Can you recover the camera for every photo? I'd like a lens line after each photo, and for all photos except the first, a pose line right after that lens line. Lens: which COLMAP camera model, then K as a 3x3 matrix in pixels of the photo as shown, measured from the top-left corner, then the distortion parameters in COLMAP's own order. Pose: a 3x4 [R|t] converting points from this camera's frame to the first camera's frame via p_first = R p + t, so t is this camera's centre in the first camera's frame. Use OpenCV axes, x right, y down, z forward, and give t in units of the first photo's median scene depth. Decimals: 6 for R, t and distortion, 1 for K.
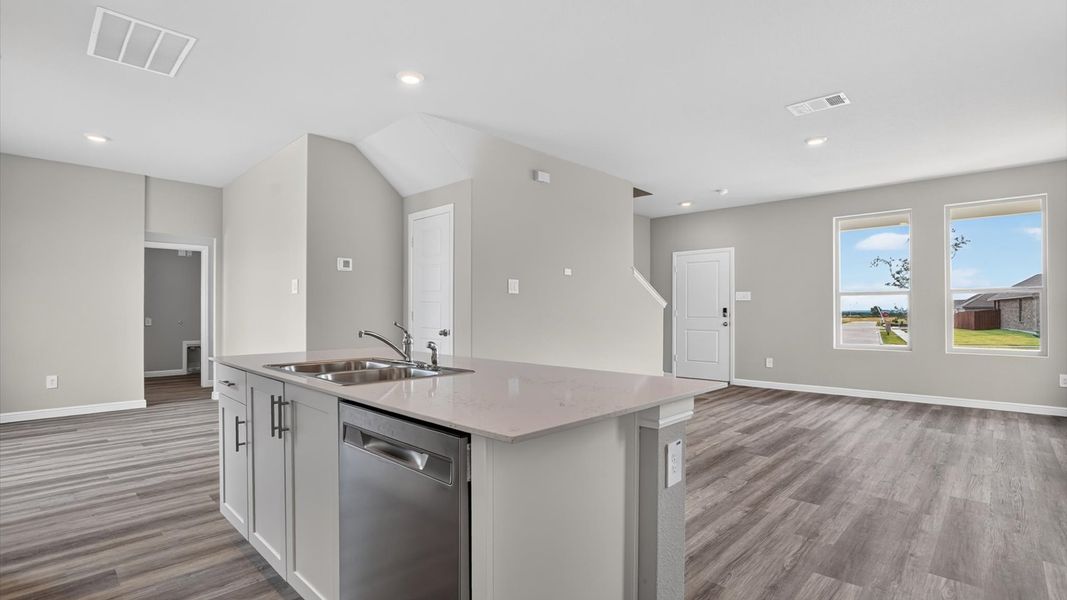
lens RADIAL K [[505.2, 0, 536.3], [0, 505.2, 303.6], [0, 0, 1]] dist [-0.065620, 0.034563]
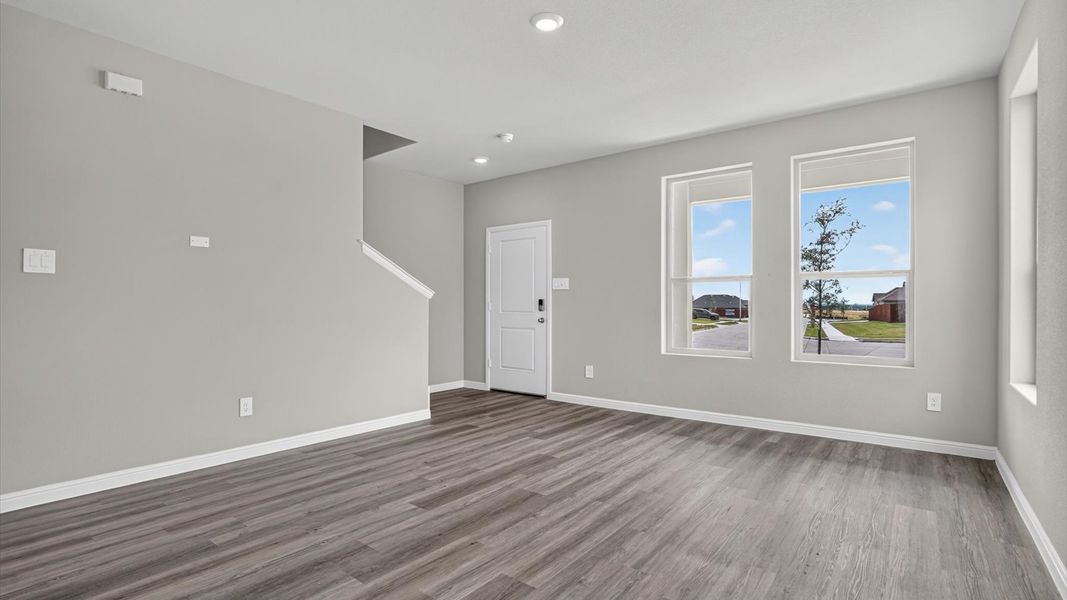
lens RADIAL K [[505.2, 0, 536.3], [0, 505.2, 303.6], [0, 0, 1]] dist [-0.065620, 0.034563]
pose [[0.995256, -0.000750, 0.097283, 0.457144], [-0.000607, 0.999903, 0.013915, 0.006789], [-0.097284, -0.013908, 0.995159, 0.360068]]
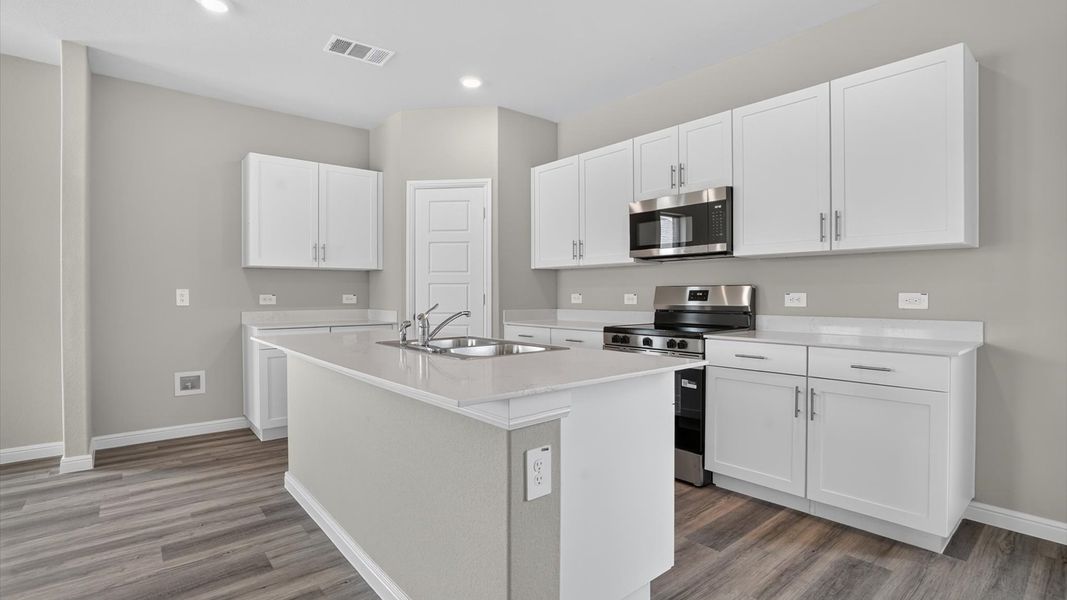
lens RADIAL K [[498.7, 0, 537.3], [0, 498.7, 299.4], [0, 0, 1]] dist [-0.056604, 0.019670]
pose [[-0.995003, 0.003062, 0.099803, -0.253927], [0.002470, 0.999979, -0.006053, 0.014650], [-0.099819, -0.005777, -0.994989, 0.866847]]
